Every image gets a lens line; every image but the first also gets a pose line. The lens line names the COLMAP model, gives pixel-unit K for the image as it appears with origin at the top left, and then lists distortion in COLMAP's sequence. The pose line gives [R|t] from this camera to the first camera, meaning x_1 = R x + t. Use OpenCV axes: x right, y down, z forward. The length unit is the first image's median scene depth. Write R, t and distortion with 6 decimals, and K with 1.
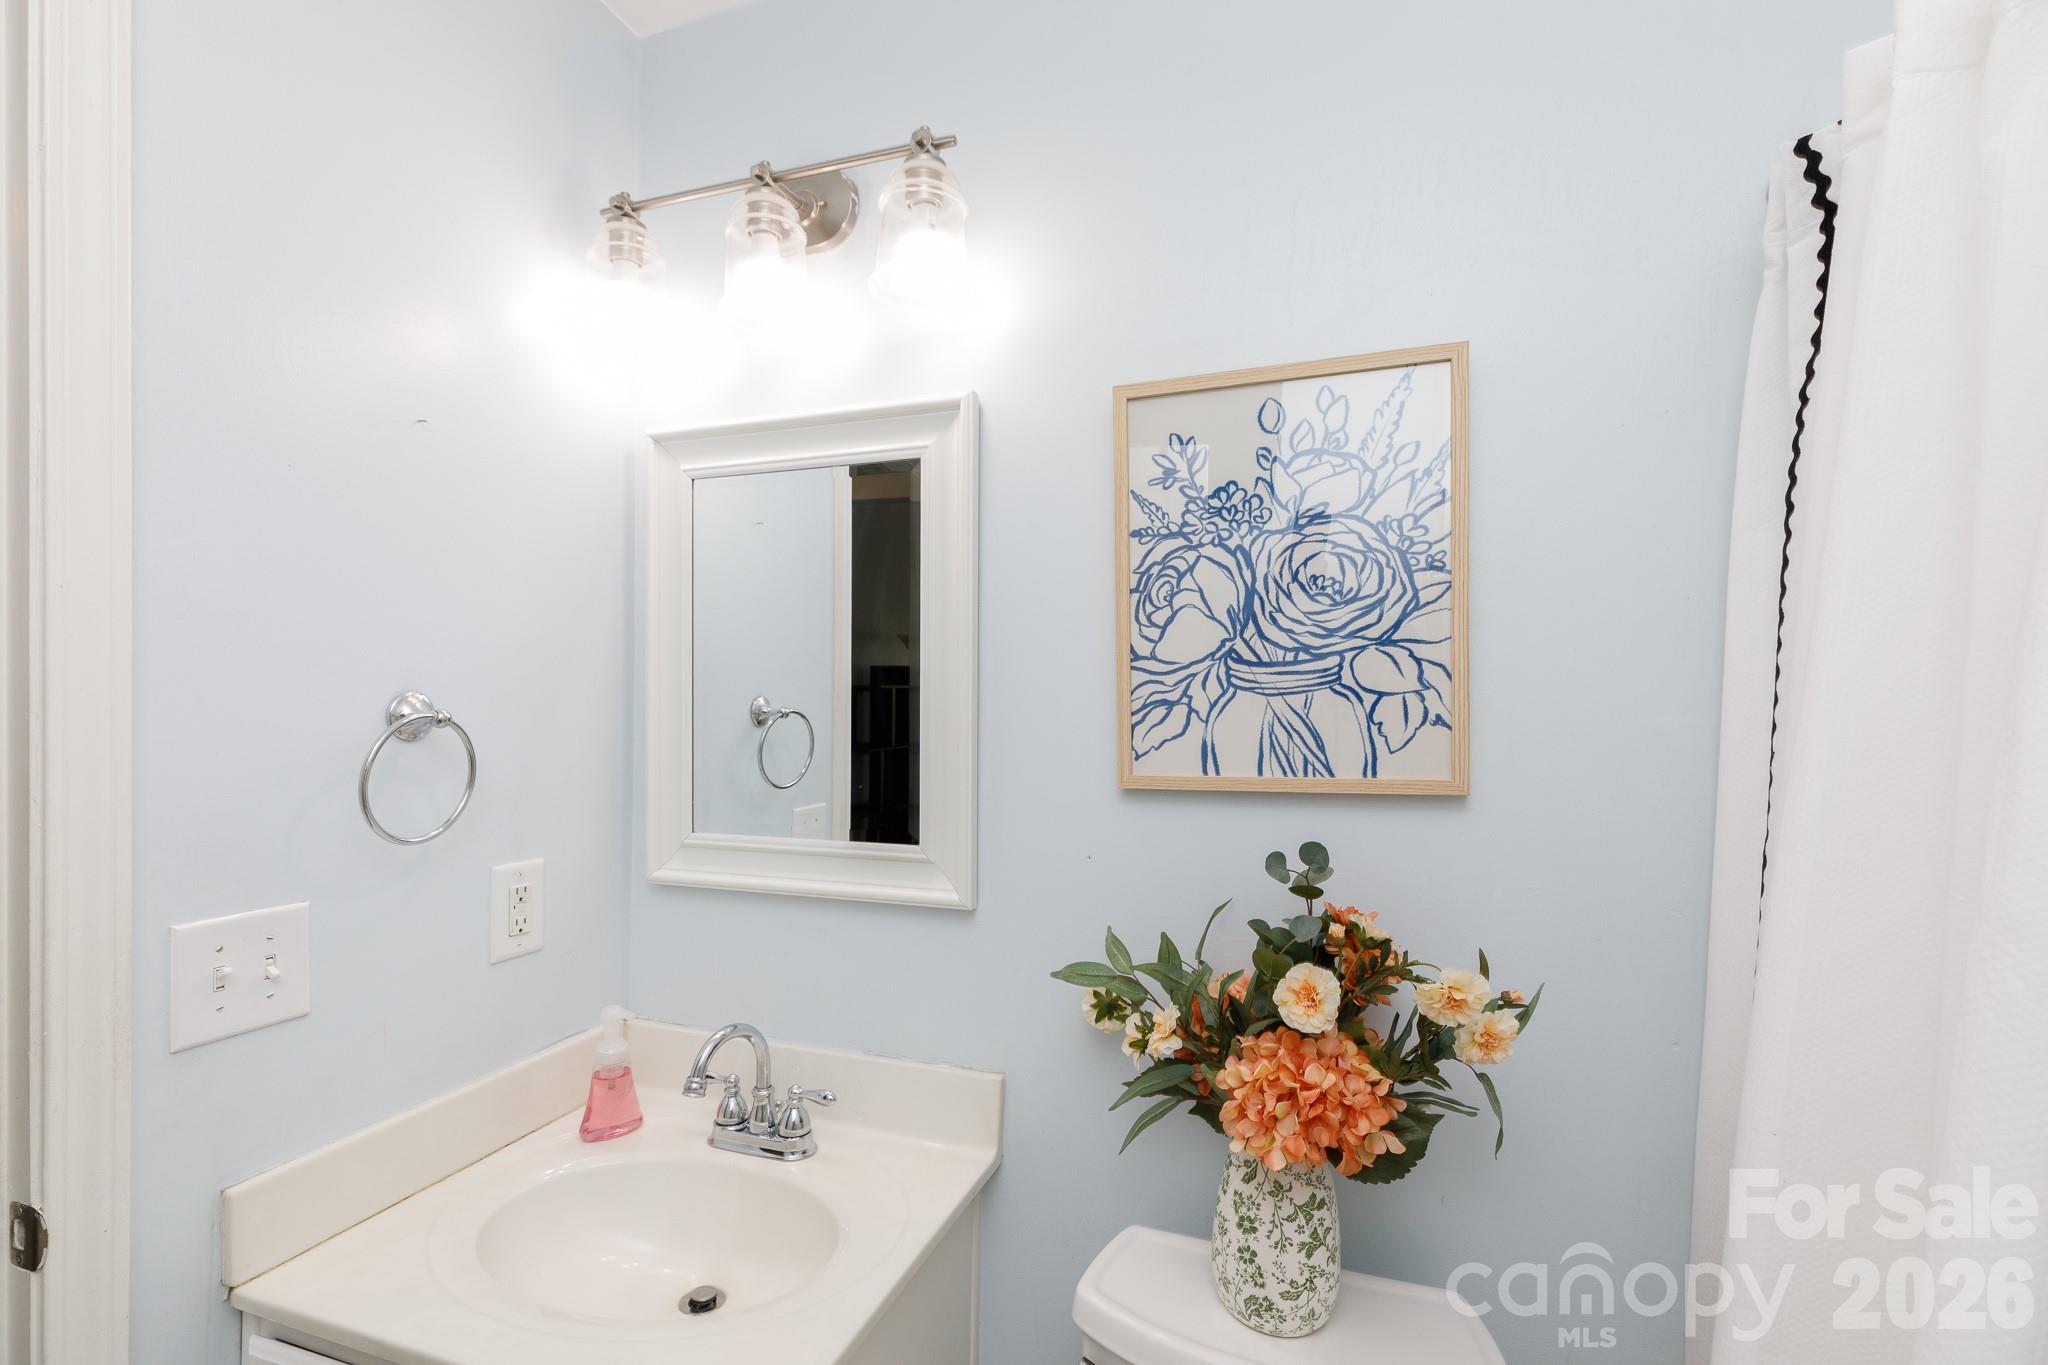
lens RADIAL K [[925.2, 0, 1025.2], [0, 925.2, 707.7], [0, 0, 1]] dist [-0.001966, -0.000187]
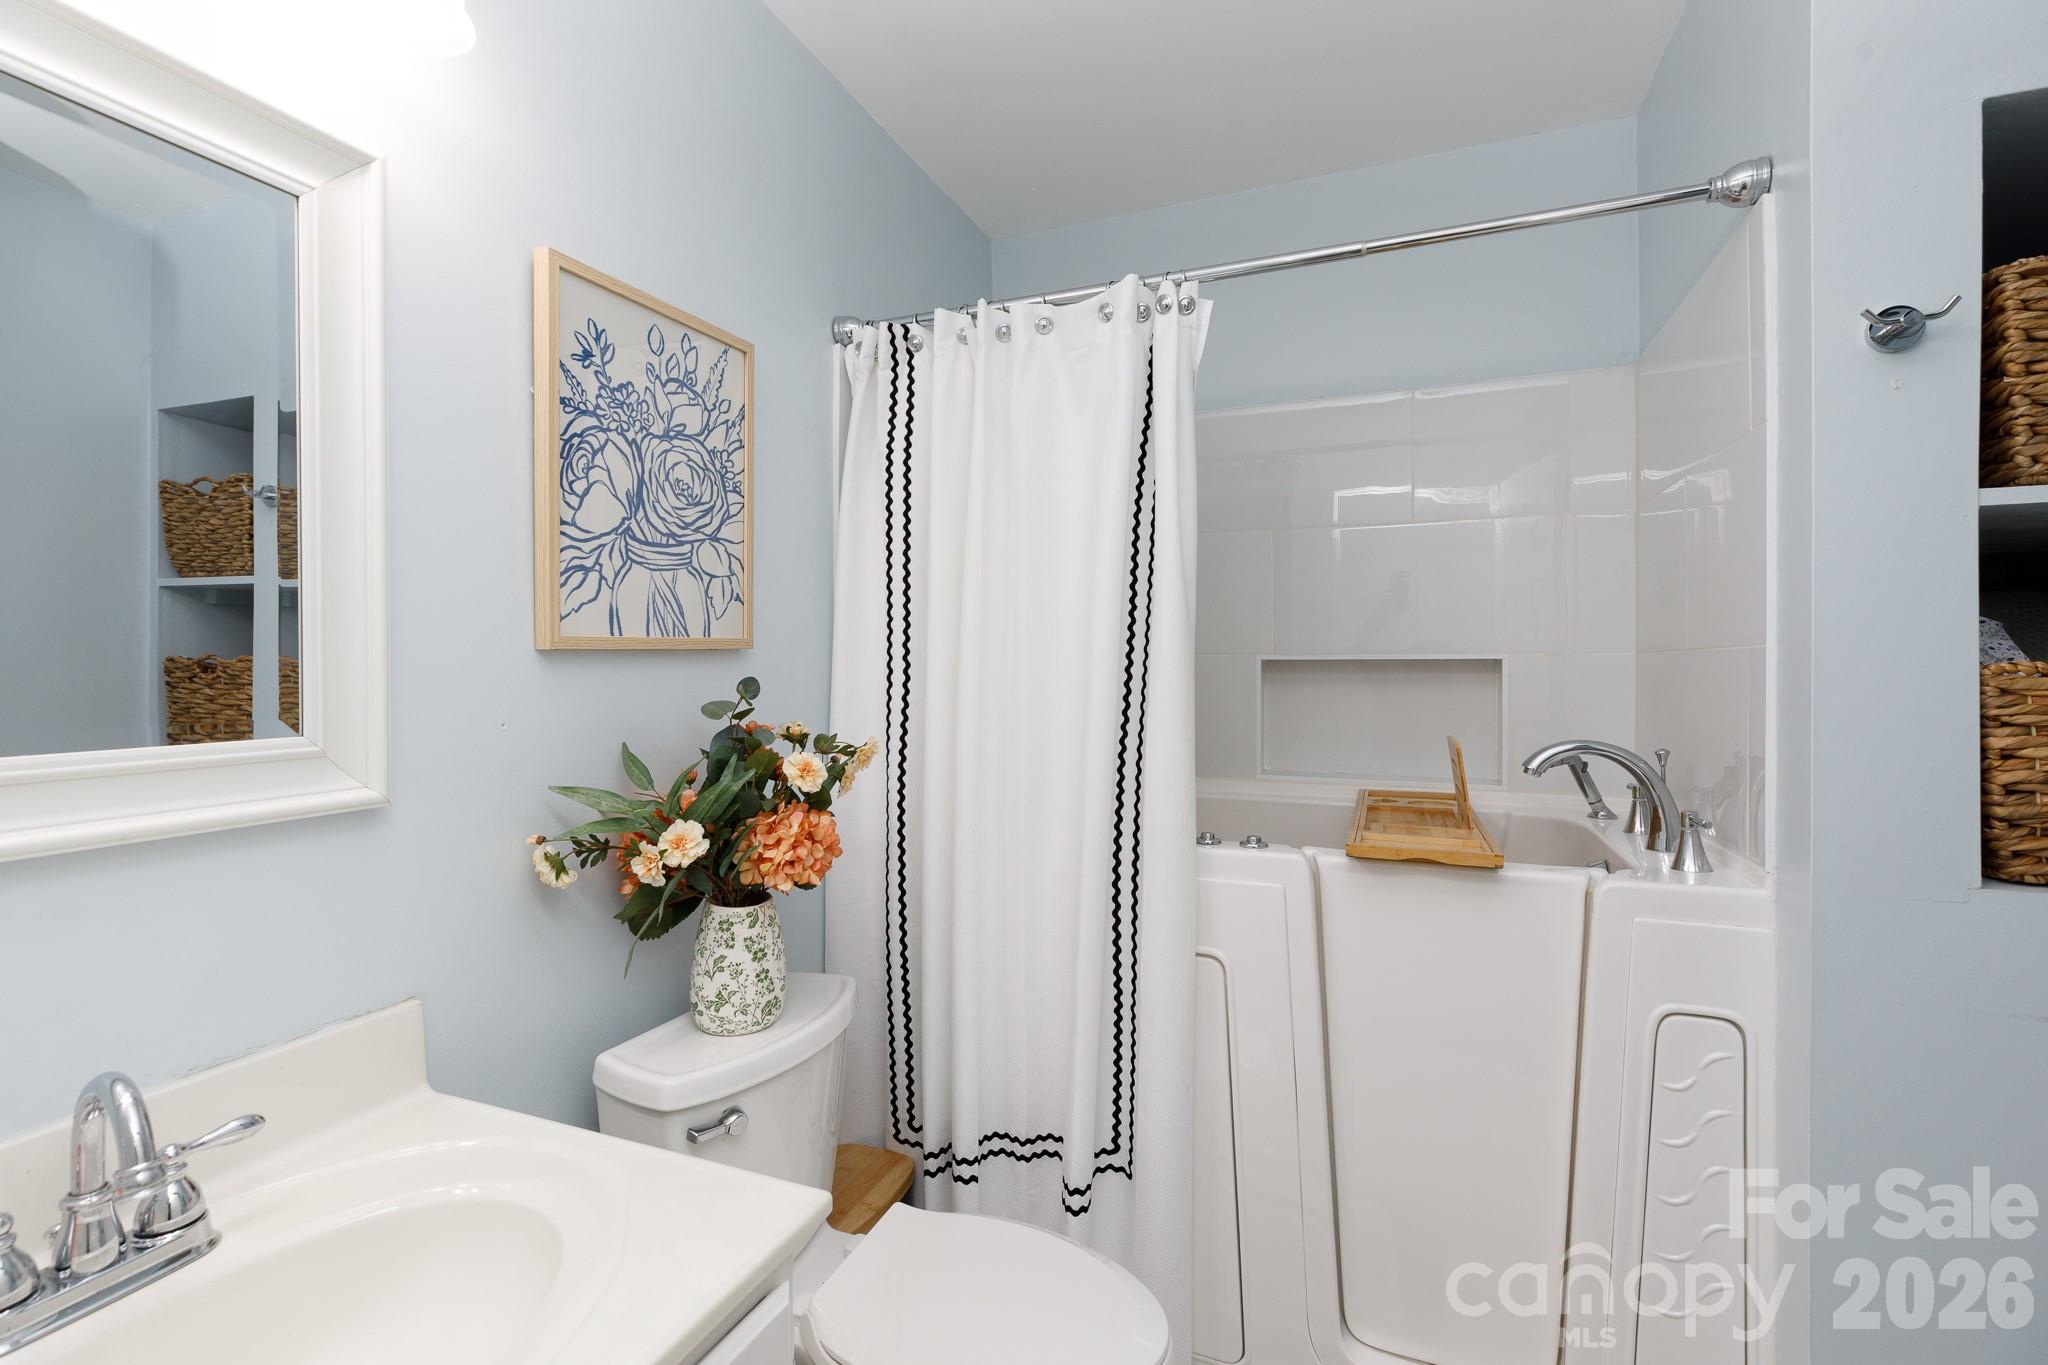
lens RADIAL K [[917.3, 0, 1022.0], [0, 917.3, 665.7], [0, 0, 1]] dist [0.000688, 0.000143]
pose [[0.040350, -0.008547, 0.999149, -0.905374], [0.005265, 0.999951, 0.008341, 0.103050], [-0.999172, 0.004924, 0.040393, 0.462665]]
